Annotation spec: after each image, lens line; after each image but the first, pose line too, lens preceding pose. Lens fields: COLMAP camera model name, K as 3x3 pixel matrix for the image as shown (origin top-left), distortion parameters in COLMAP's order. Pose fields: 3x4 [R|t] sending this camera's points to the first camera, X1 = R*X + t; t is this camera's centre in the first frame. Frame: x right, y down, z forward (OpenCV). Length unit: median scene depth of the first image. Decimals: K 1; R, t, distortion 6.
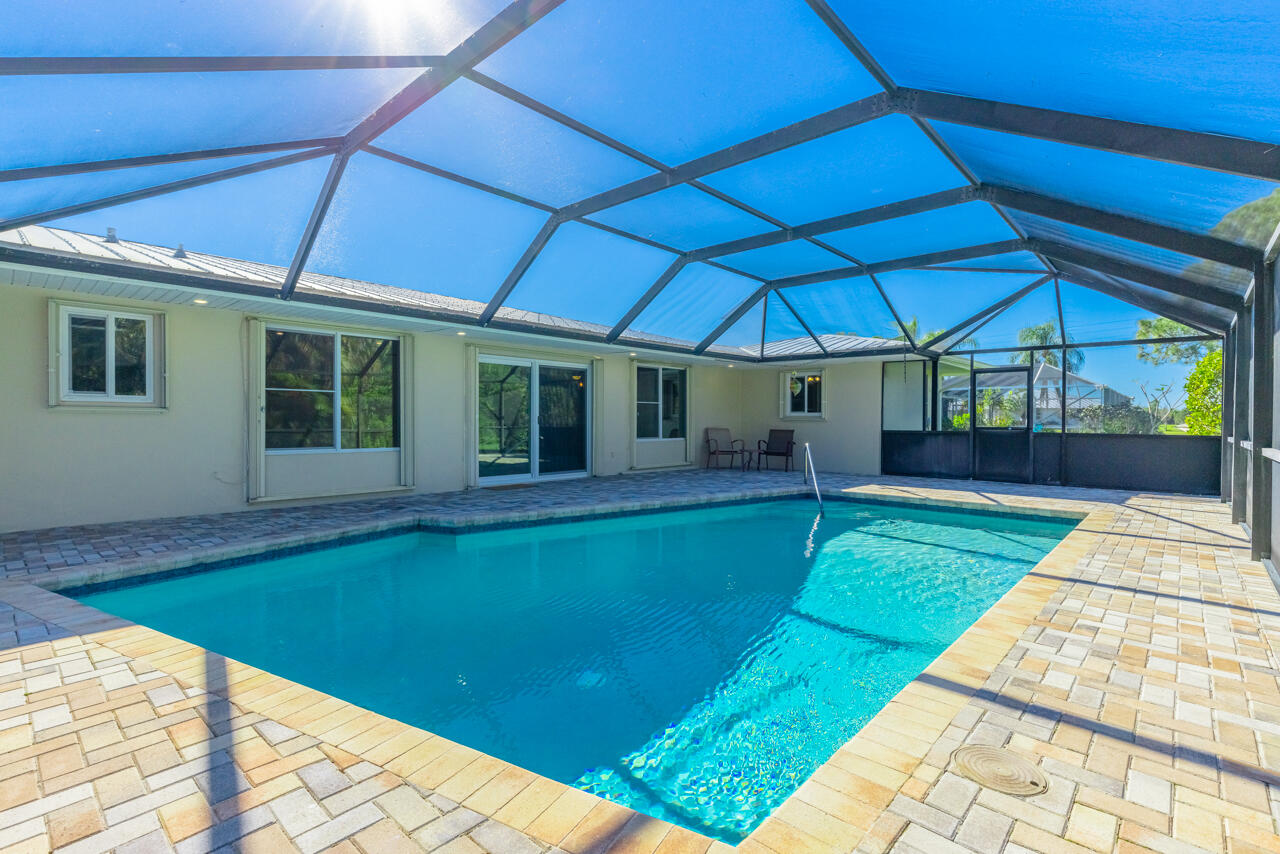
lens RADIAL K [[602.2, 0, 637.6], [0, 602.2, 425.4], [0, 0, 1]] dist [0.000895, -0.000814]
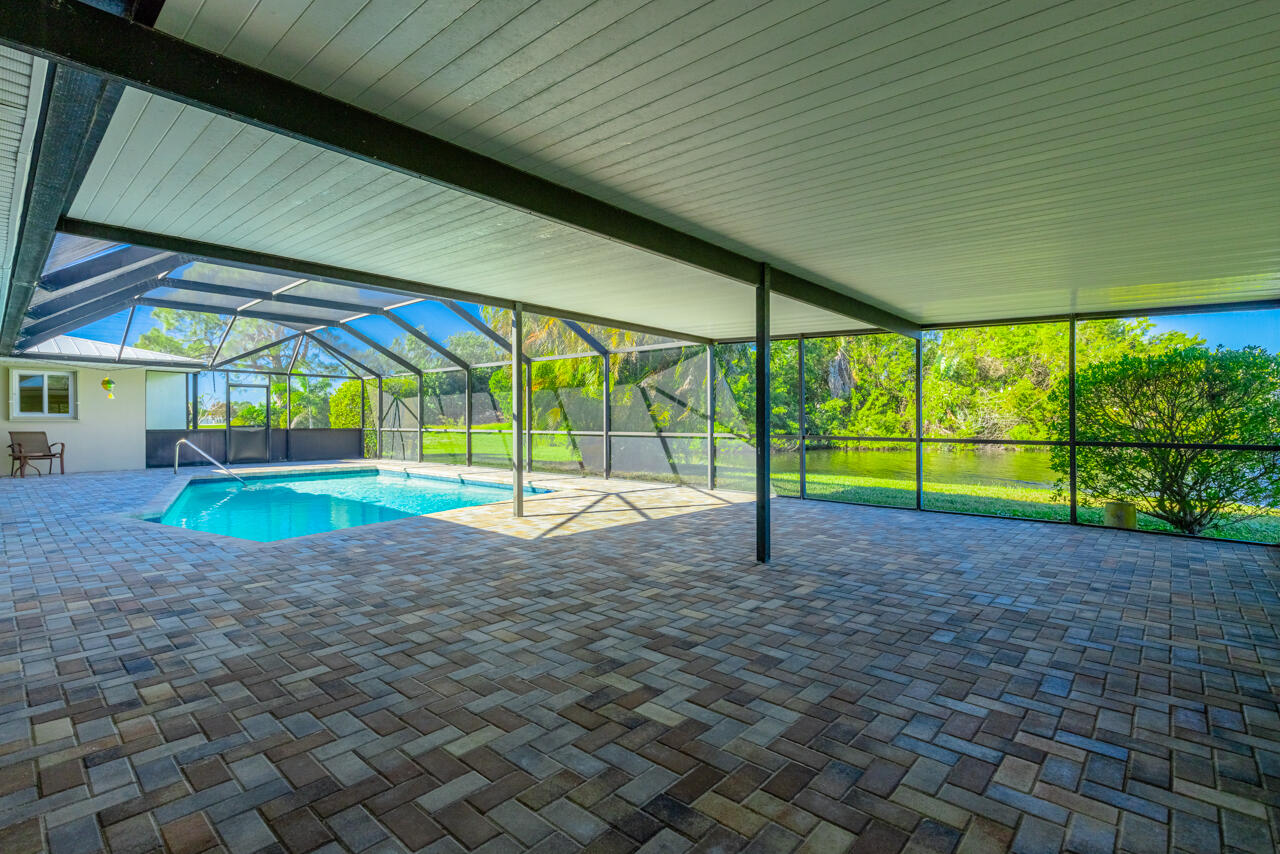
lens RADIAL K [[602.2, 0, 645.5], [0, 602.2, 422.1], [0, 0, 1]] dist [0.000895, -0.000814]
pose [[-0.023061, -0.002818, 0.999730, -0.875944], [0.007948, 0.999964, 0.003002, -0.002948], [-0.999702, 0.008015, -0.023037, 0.076700]]
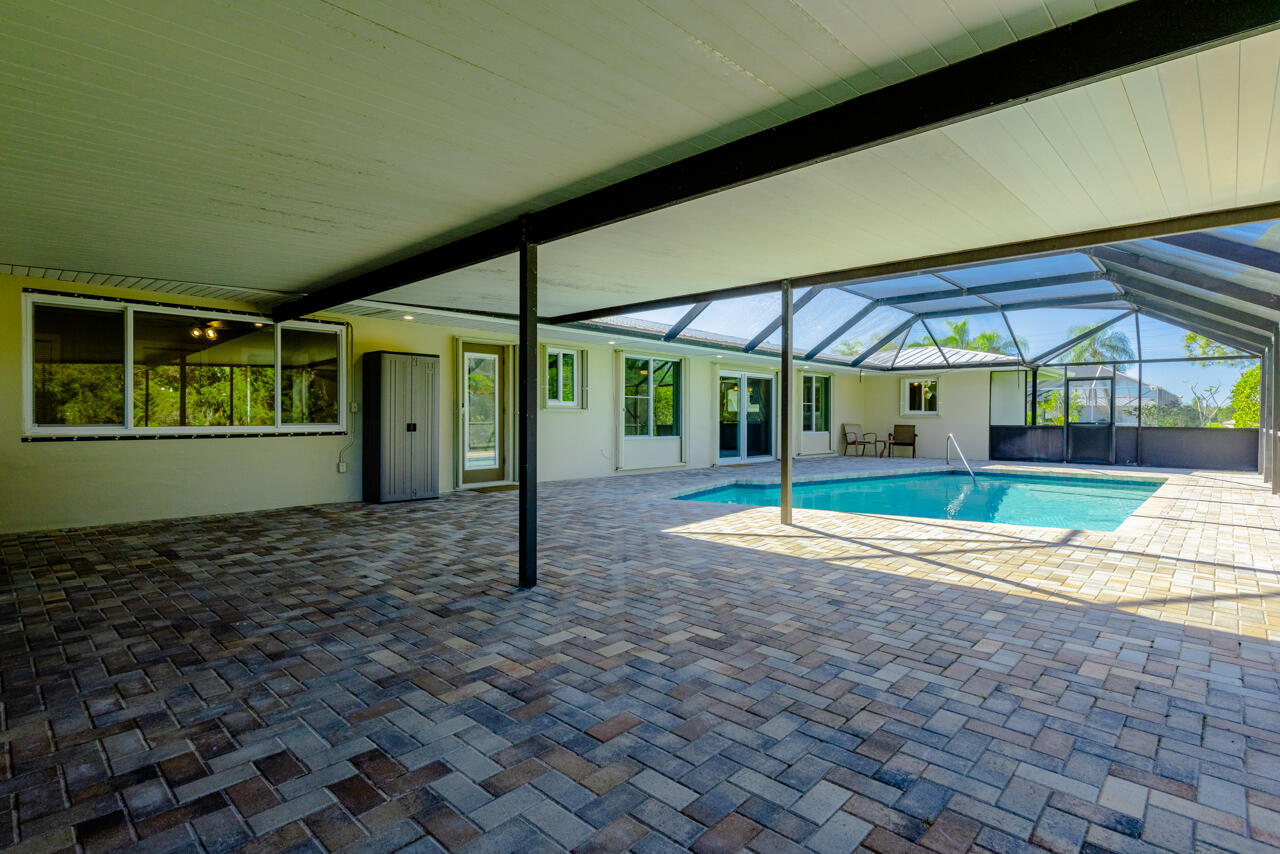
lens RADIAL K [[633.8, 0, 639.8], [0, 633.8, 426.0], [0, 0, 1]] dist [0.004637, 0.000385]
pose [[0.999967, 0.000345, -0.008117, -0.365920], [-0.000303, 0.999987, 0.005184, 0.003953], [0.008119, -0.005181, 0.999954, -0.392560]]
